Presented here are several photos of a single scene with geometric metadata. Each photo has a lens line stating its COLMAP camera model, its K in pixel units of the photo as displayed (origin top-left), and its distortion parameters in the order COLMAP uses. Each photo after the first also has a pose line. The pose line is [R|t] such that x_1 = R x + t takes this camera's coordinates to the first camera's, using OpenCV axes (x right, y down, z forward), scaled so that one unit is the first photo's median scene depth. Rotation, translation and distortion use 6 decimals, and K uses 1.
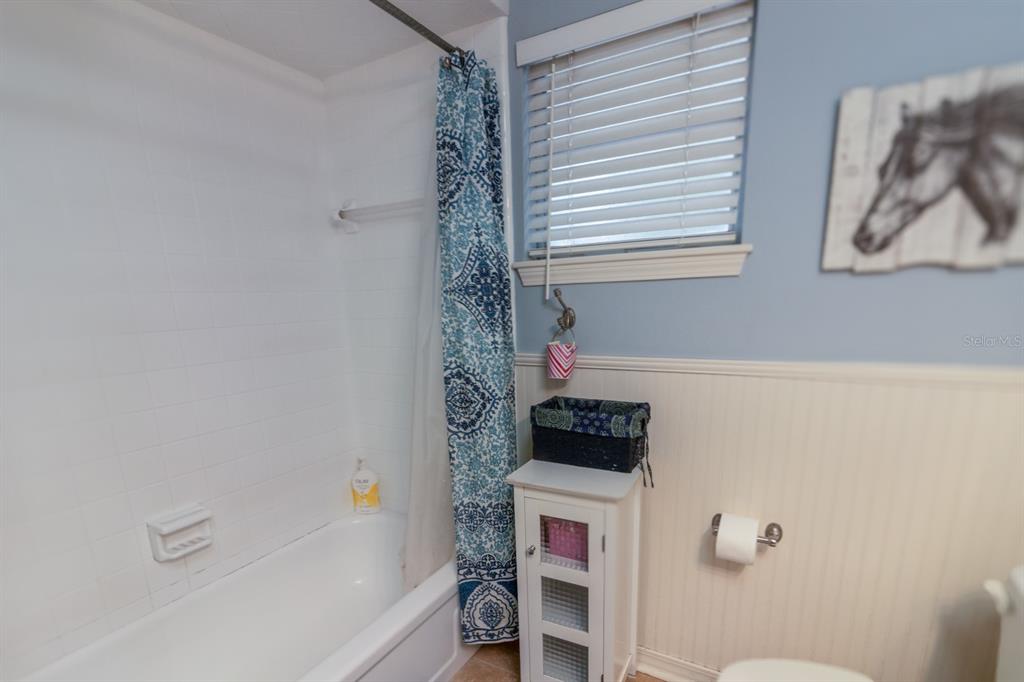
lens RADIAL K [[497.9, 0, 471.7], [0, 497.9, 421.1], [0, 0, 1]] dist [0.006240, -0.001202]
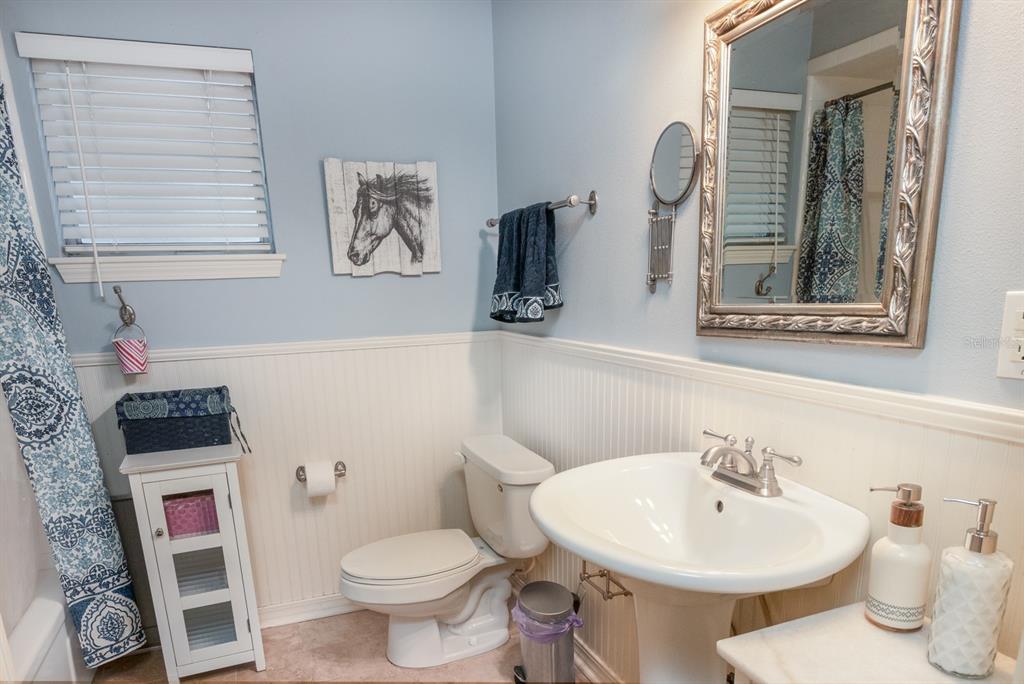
lens RADIAL K [[670.9, 0, 511.4], [0, 670.9, 343.6], [0, 0, 1]] dist [-0.035178, -0.002439]
pose [[0.584098, -0.056789, 0.809694, -0.480865], [0.204243, 0.975735, -0.078902, 0.121376], [-0.785566, 0.211461, 0.581524, -0.395177]]
